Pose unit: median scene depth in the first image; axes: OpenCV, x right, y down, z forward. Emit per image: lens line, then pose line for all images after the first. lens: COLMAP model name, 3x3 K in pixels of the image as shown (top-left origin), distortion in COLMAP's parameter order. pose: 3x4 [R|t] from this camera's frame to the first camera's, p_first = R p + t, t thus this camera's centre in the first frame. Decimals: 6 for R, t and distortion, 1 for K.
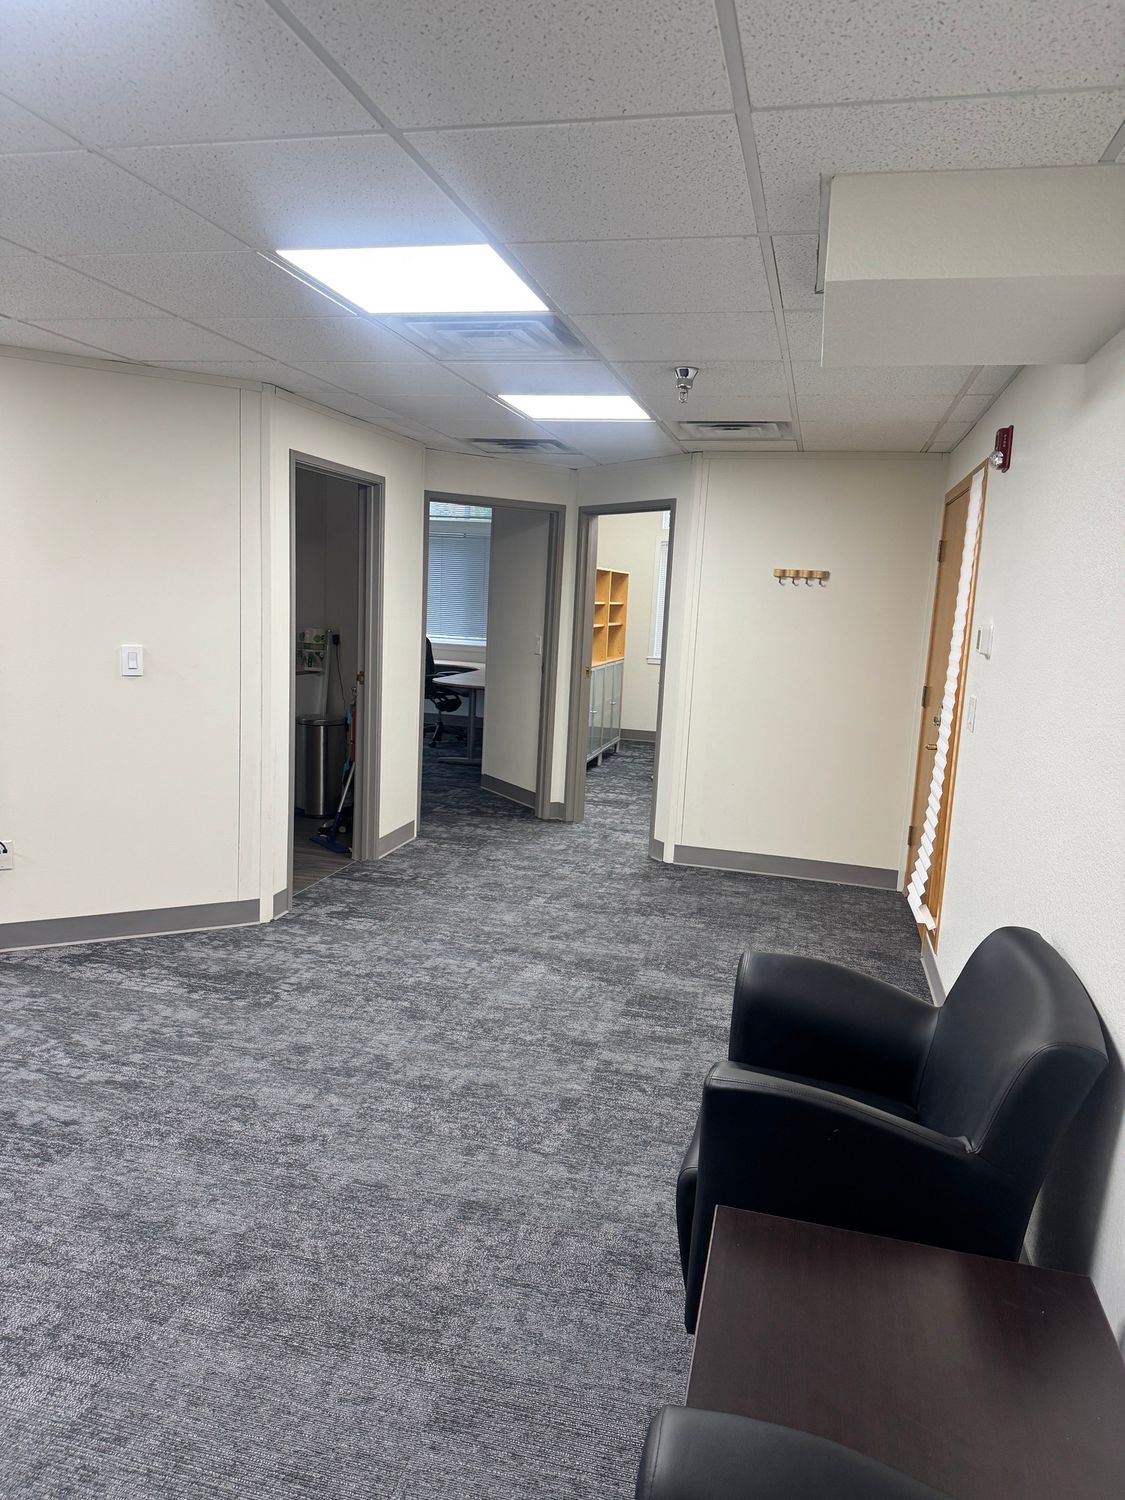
lens RADIAL K [[1038.3, 0, 558.9], [0, 1038.3, 745.9], [0, 0, 1]] dist [0.172697, -0.333952]
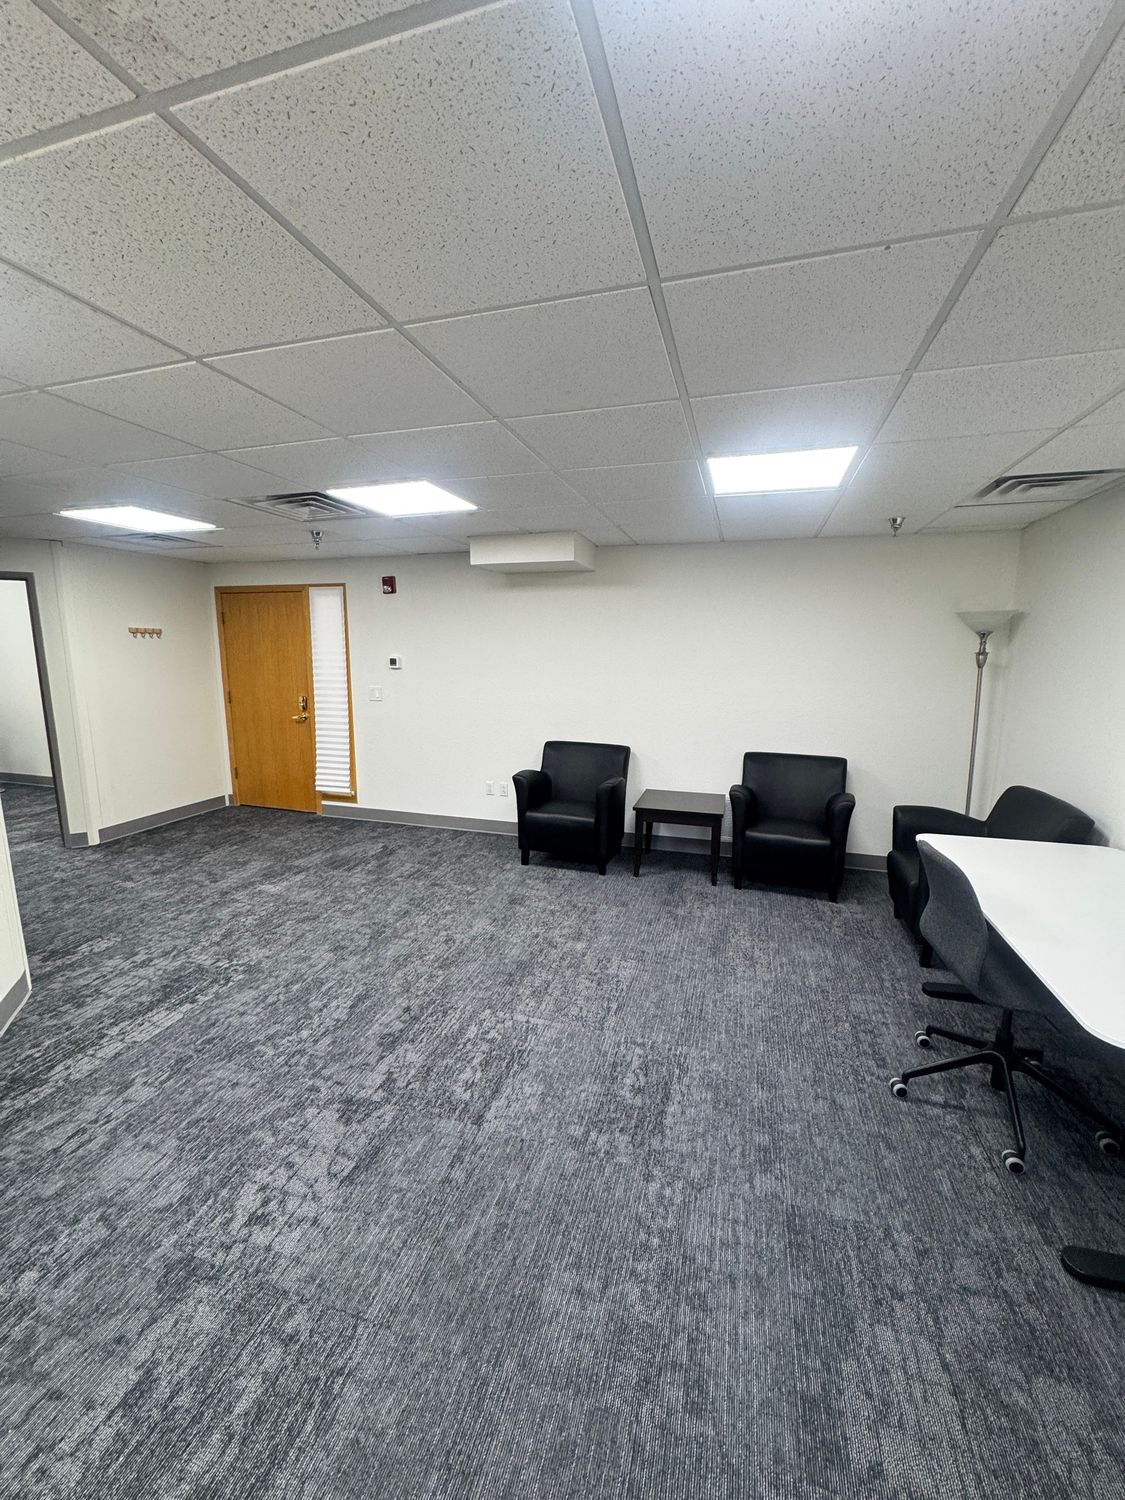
lens RADIAL K [[596.5, 0, 566.9], [0, 596.5, 748.4], [0, 0, 1]] dist [-0.001331, 0.001050]
pose [[0.048040, -0.215222, 0.975383, -0.775519], [0.143344, 0.967888, 0.206508, -0.106405], [-0.988506, 0.129895, 0.077348, 0.407910]]
